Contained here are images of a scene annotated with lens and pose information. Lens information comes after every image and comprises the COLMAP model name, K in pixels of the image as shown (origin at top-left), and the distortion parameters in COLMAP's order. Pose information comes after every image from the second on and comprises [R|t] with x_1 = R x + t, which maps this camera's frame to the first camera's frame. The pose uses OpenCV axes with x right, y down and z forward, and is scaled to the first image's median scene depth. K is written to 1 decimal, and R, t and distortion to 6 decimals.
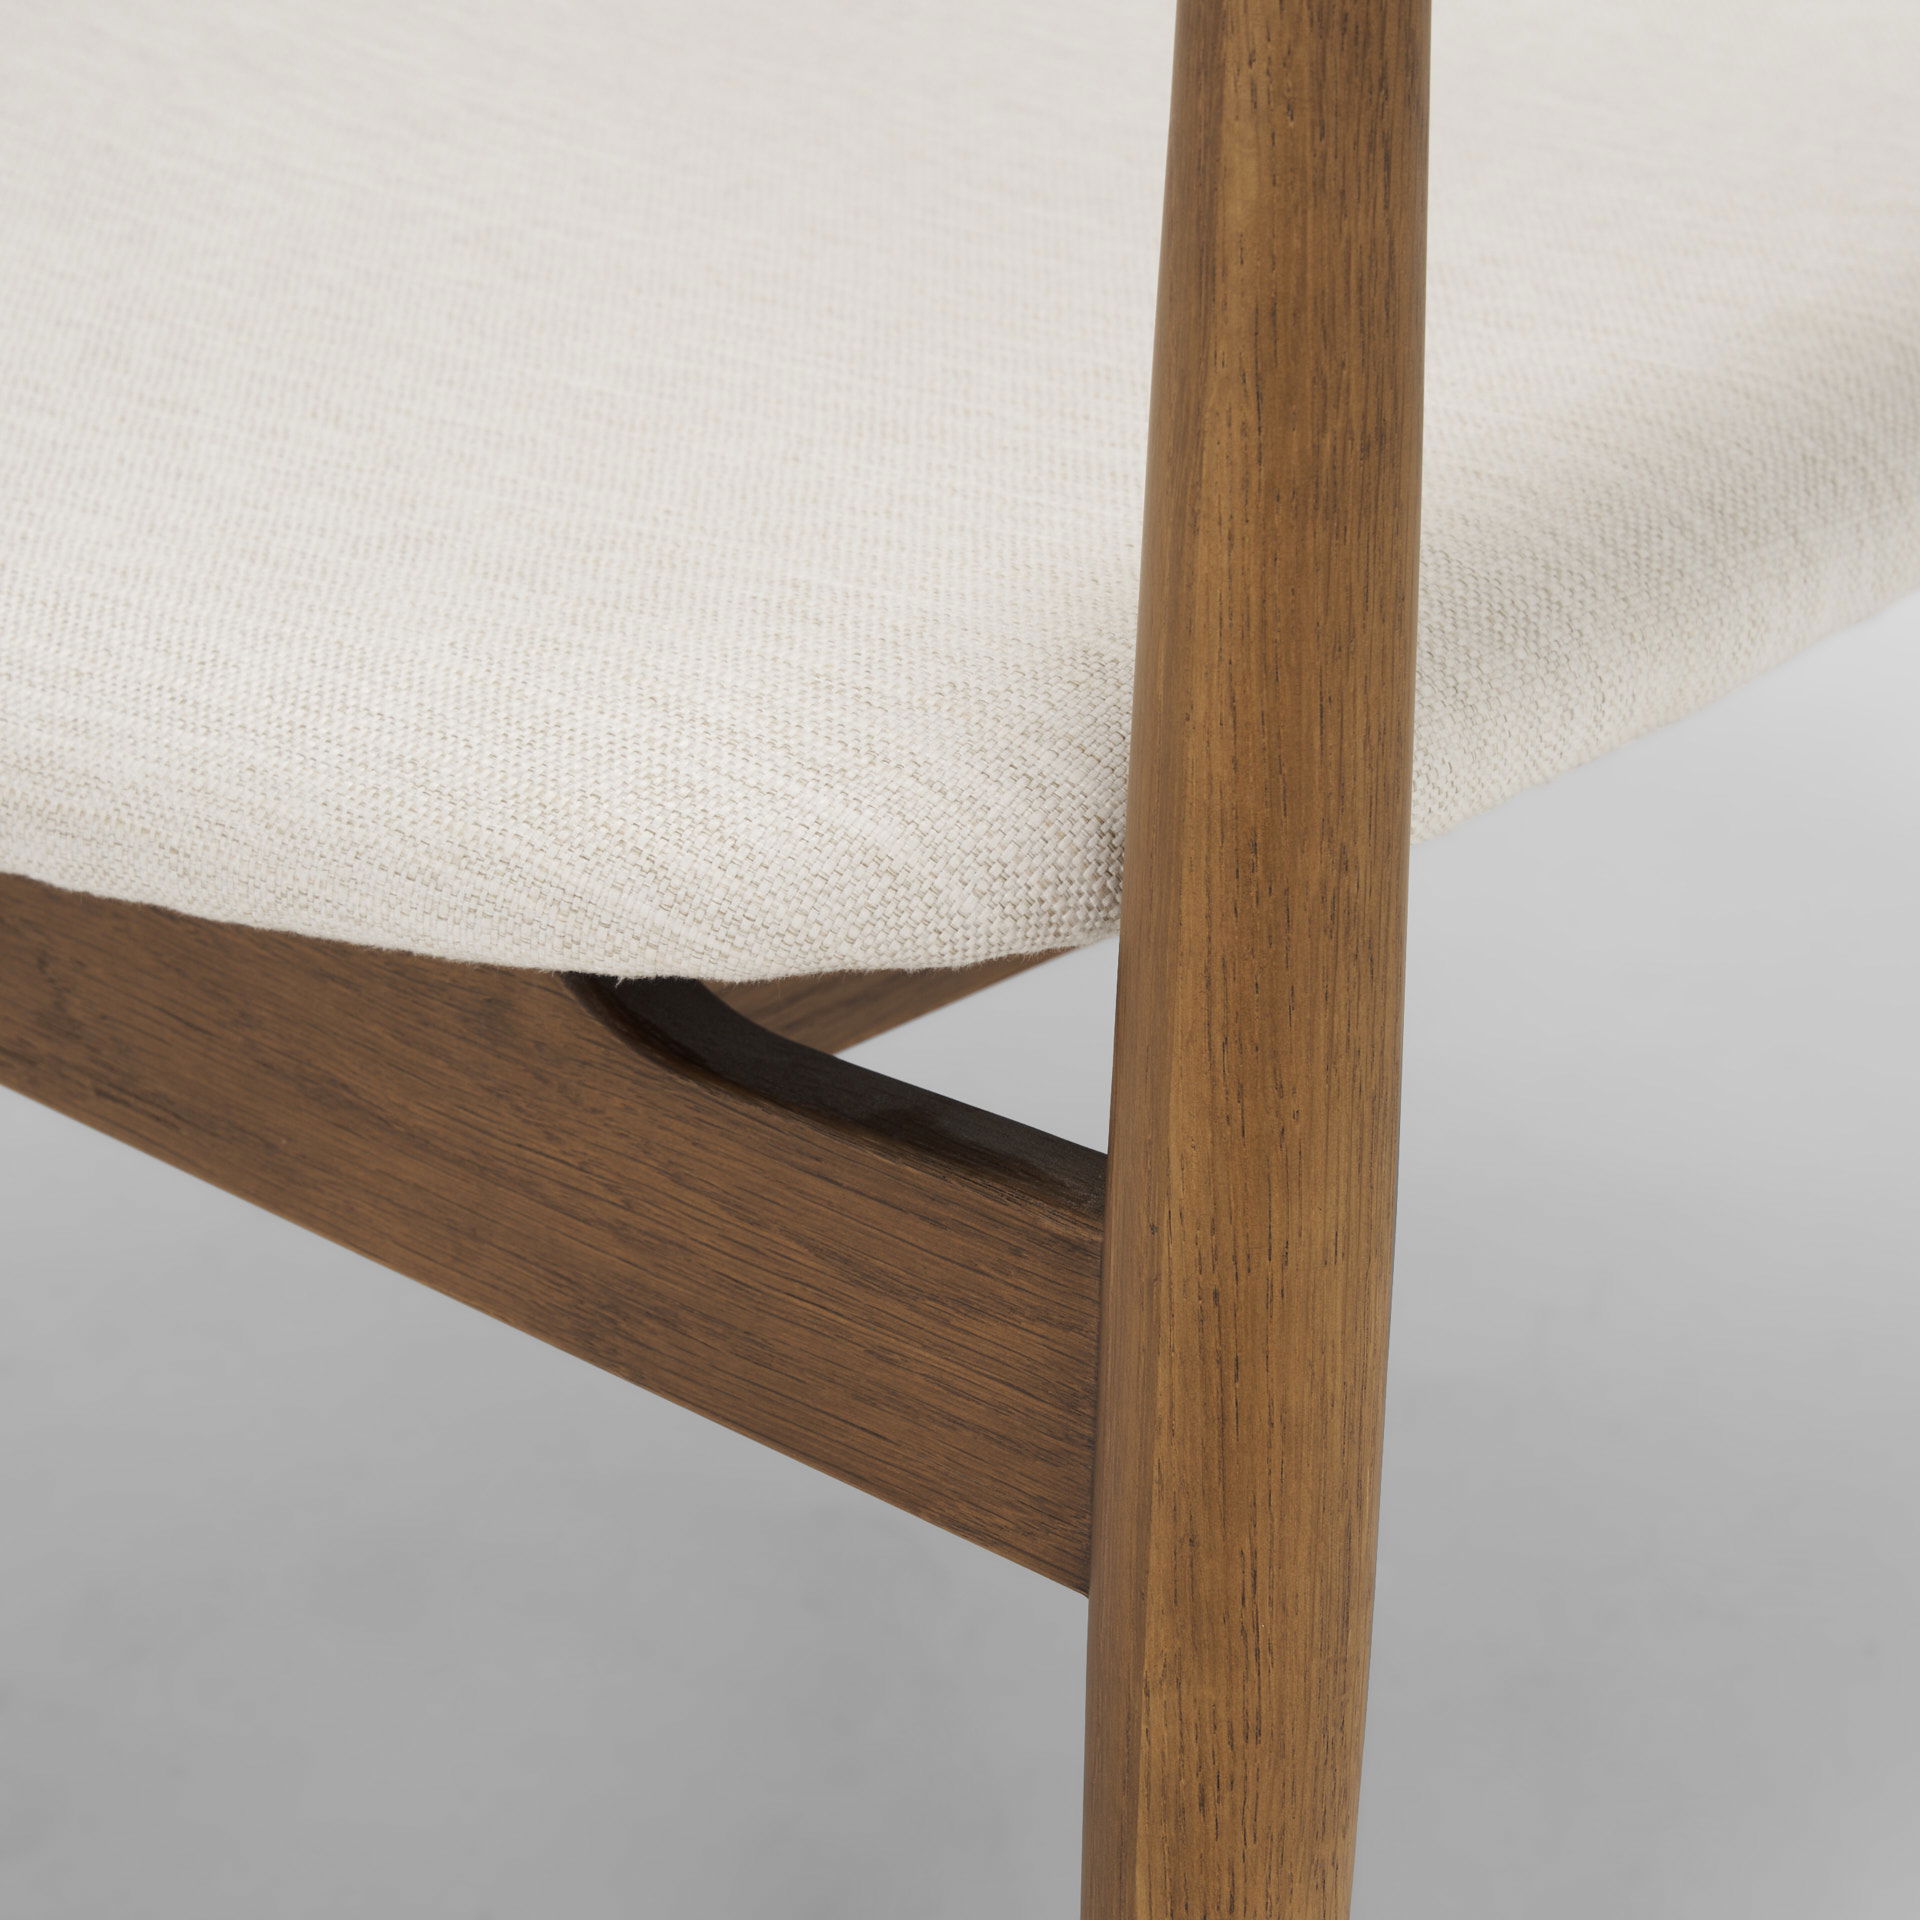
lens RADIAL K [[6642.6, 0, 960.0], [0, 6642.6, 960.0], [0, 0, 1]] dist [-0.131309, 1.805179]
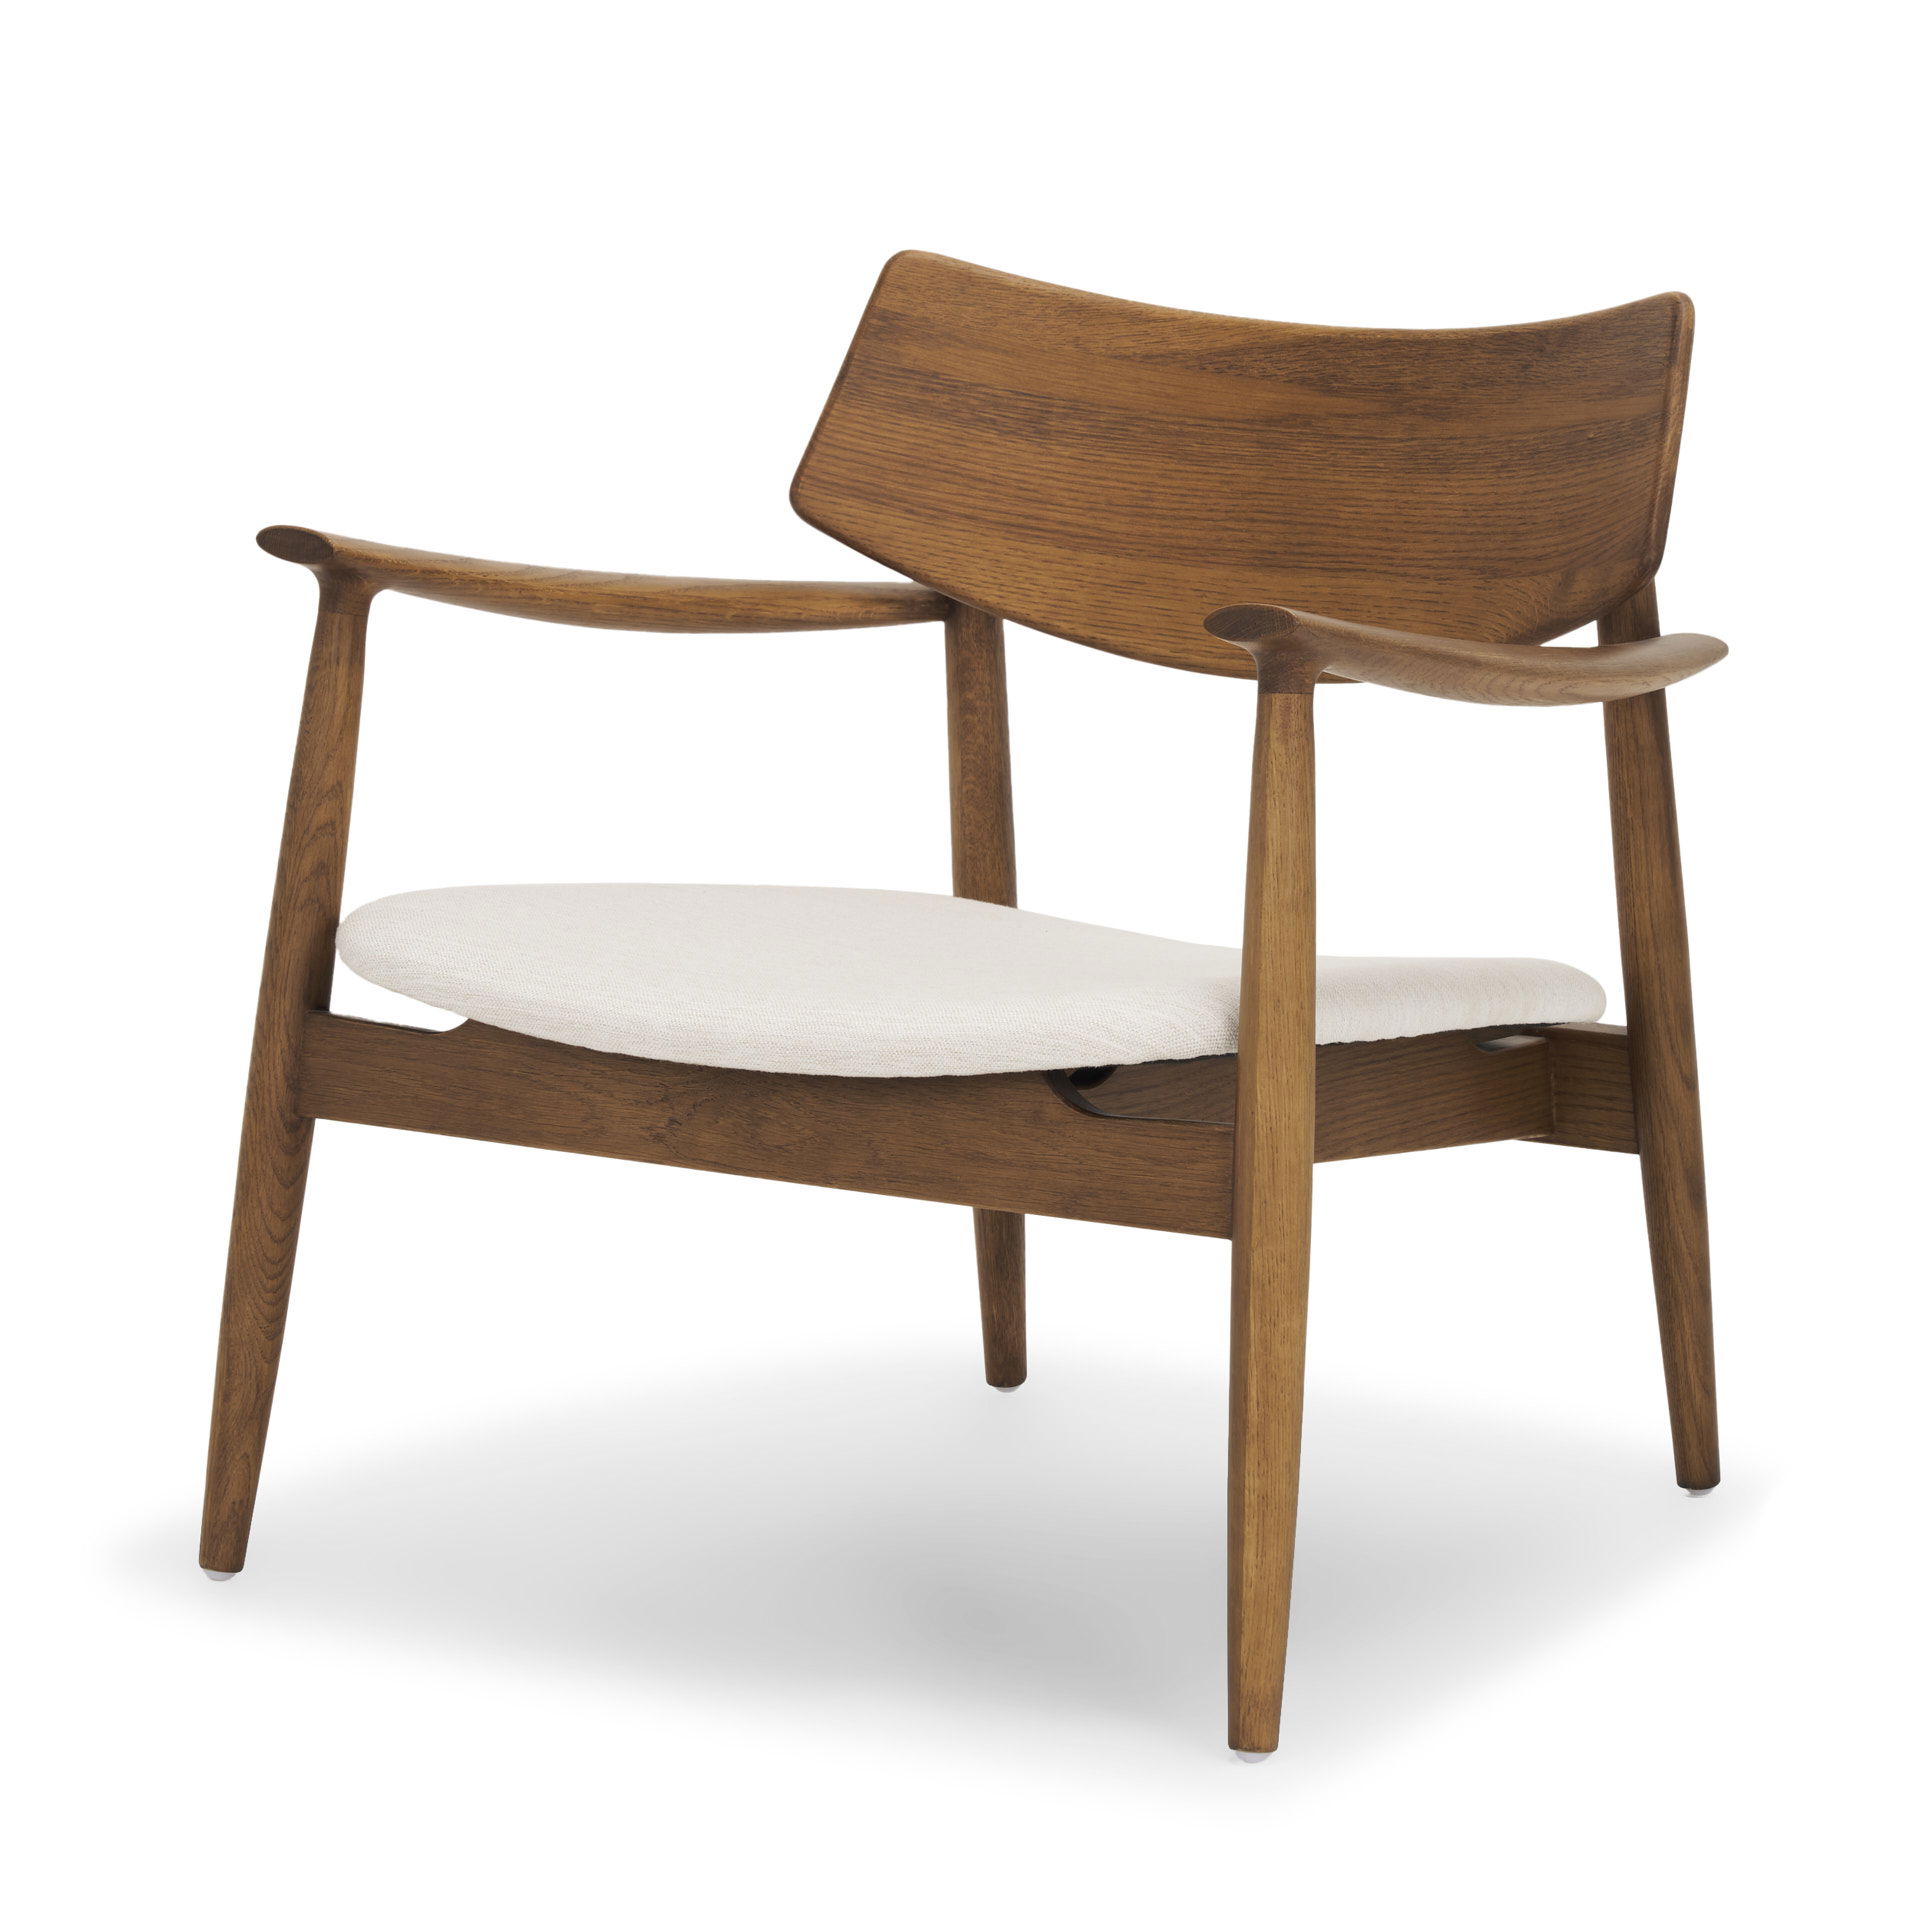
lens RADIAL K [[7319.2, 0, 960.0], [0, 7319.2, 960.0], [0, 0, 1]] dist [-0.073991, -7.418573]
pose [[0.989616, -0.009754, 0.143405, -0.706795], [0.053965, 0.949922, -0.307792, 1.188755], [-0.133221, 0.312334, 0.940585, -2.808524]]
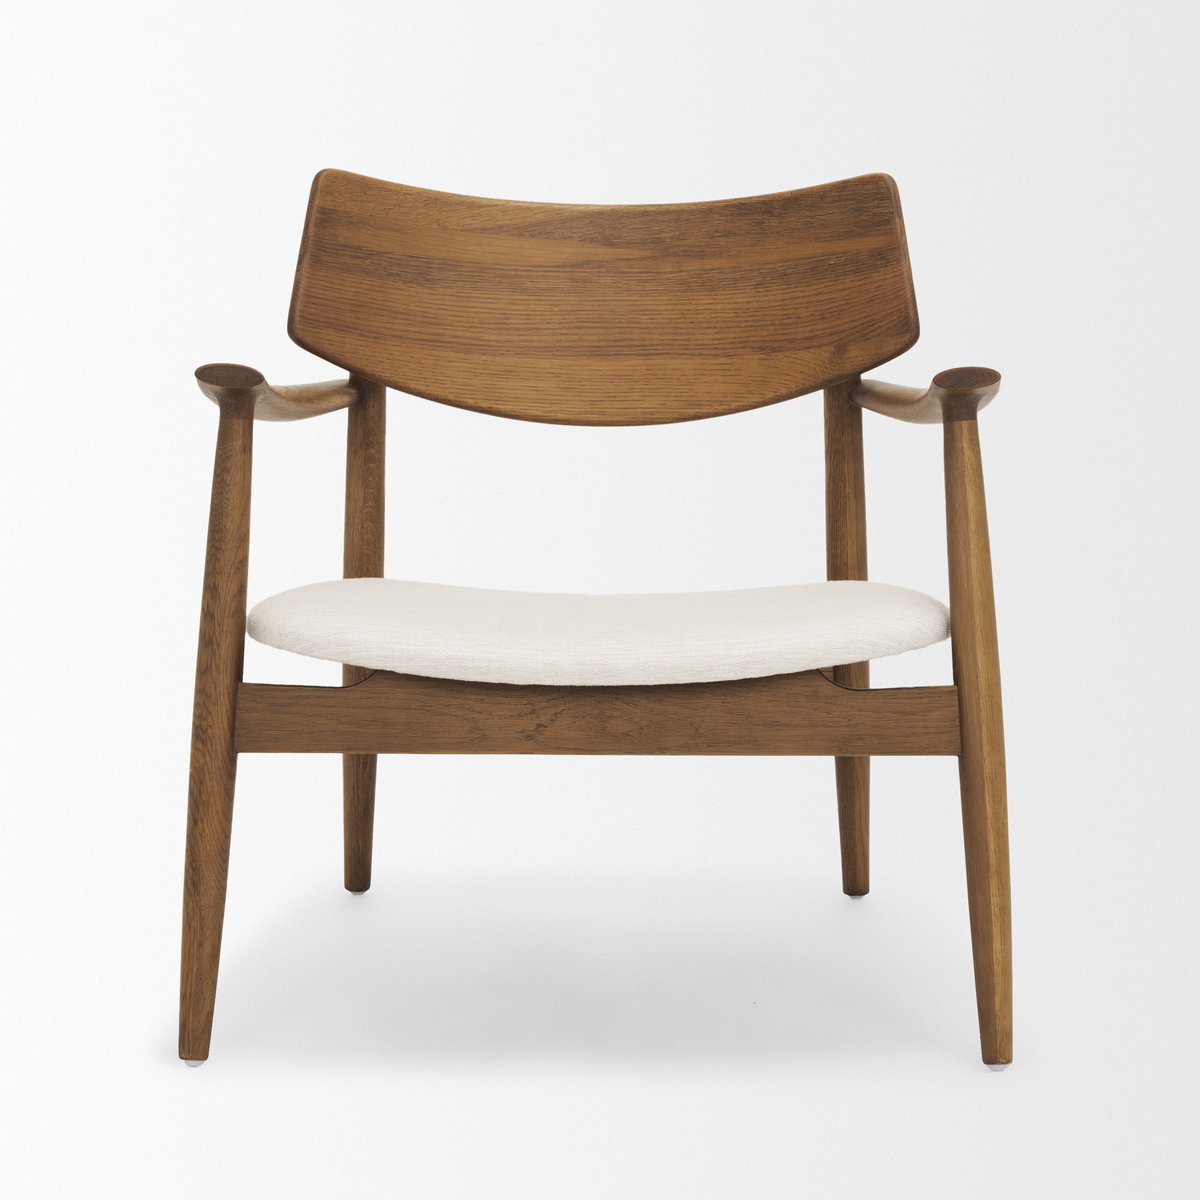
lens RADIAL K [[4574.5, 0, 600.0], [0, 4574.5, 600.0], [0, 0, 1]] dist [-0.073991, -7.418573]
pose [[0.749425, -0.093165, 0.655501, -2.929469], [0.295661, 0.932943, -0.205429, 0.722422], [-0.592407, 0.347760, 0.726717, -1.845070]]
